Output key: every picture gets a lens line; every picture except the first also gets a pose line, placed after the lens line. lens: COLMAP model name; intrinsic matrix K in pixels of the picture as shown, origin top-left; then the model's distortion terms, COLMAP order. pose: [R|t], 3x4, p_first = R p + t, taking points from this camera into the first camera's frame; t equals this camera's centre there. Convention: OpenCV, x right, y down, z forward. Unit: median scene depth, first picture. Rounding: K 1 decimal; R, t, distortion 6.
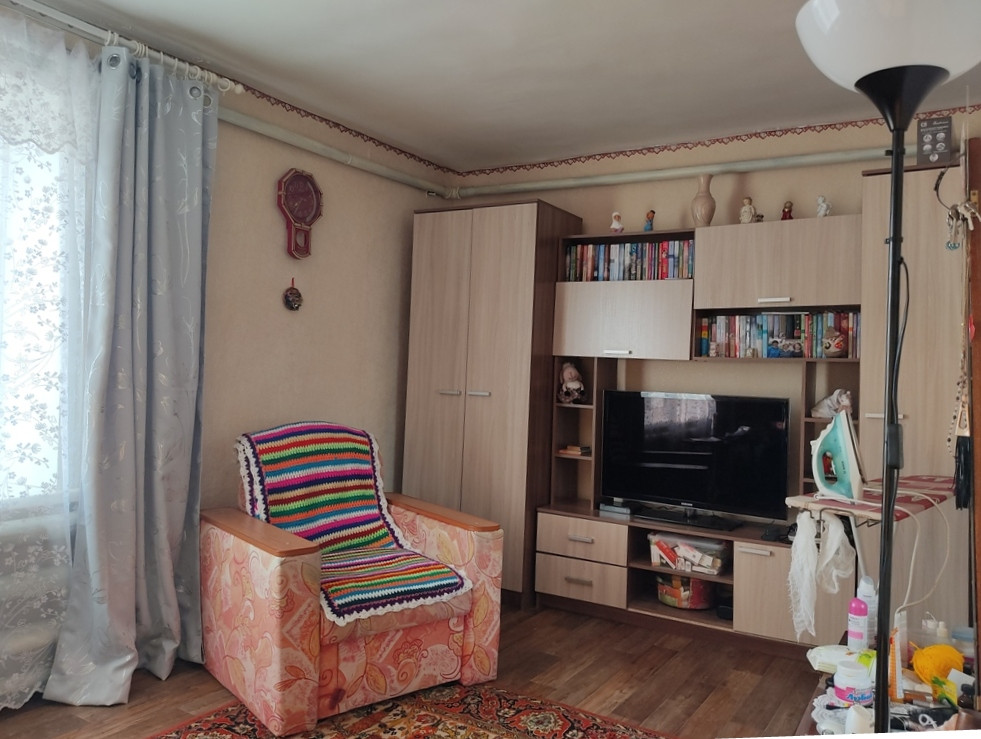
lens RADIAL K [[754.1, 0, 490.3], [0, 754.1, 363.9], [0, 0, 1]] dist [-0.002833, -0.006574]
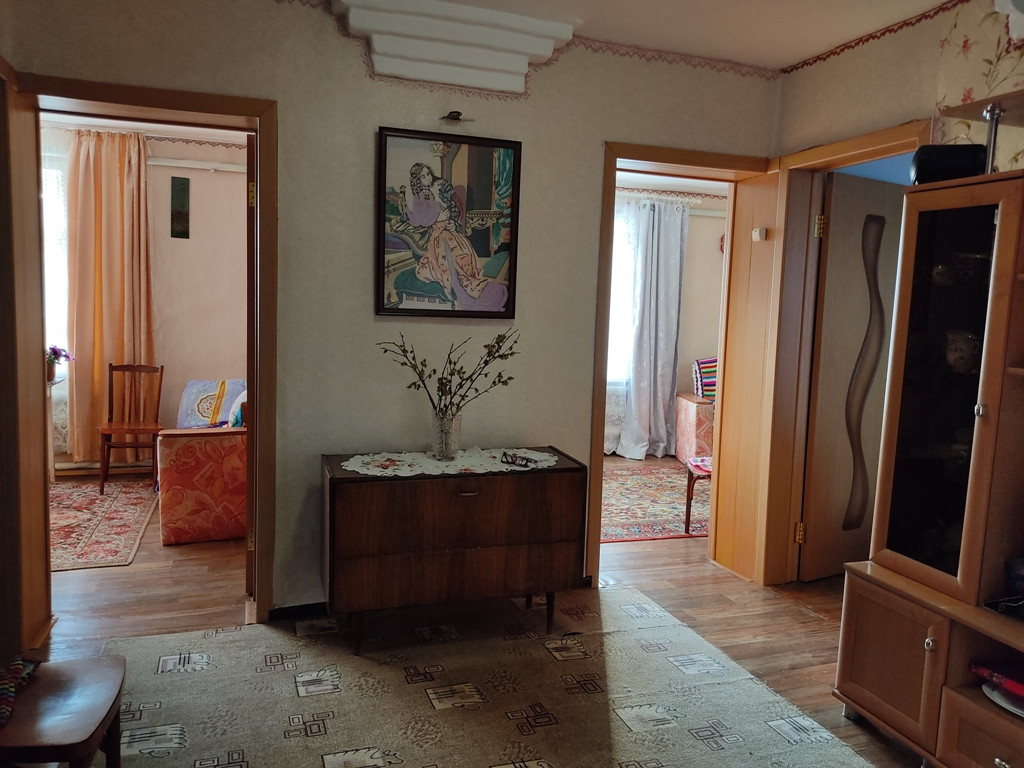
lens RADIAL K [[767.6, 0, 513.1], [0, 767.6, 376.0], [0, 0, 1]] dist [0.111777, -0.197134]
pose [[0.775249, 0.041215, -0.630310, 0.766508], [-0.005587, 0.998277, 0.058404, 0.010404], [0.631631, -0.041756, 0.774144, -1.227495]]
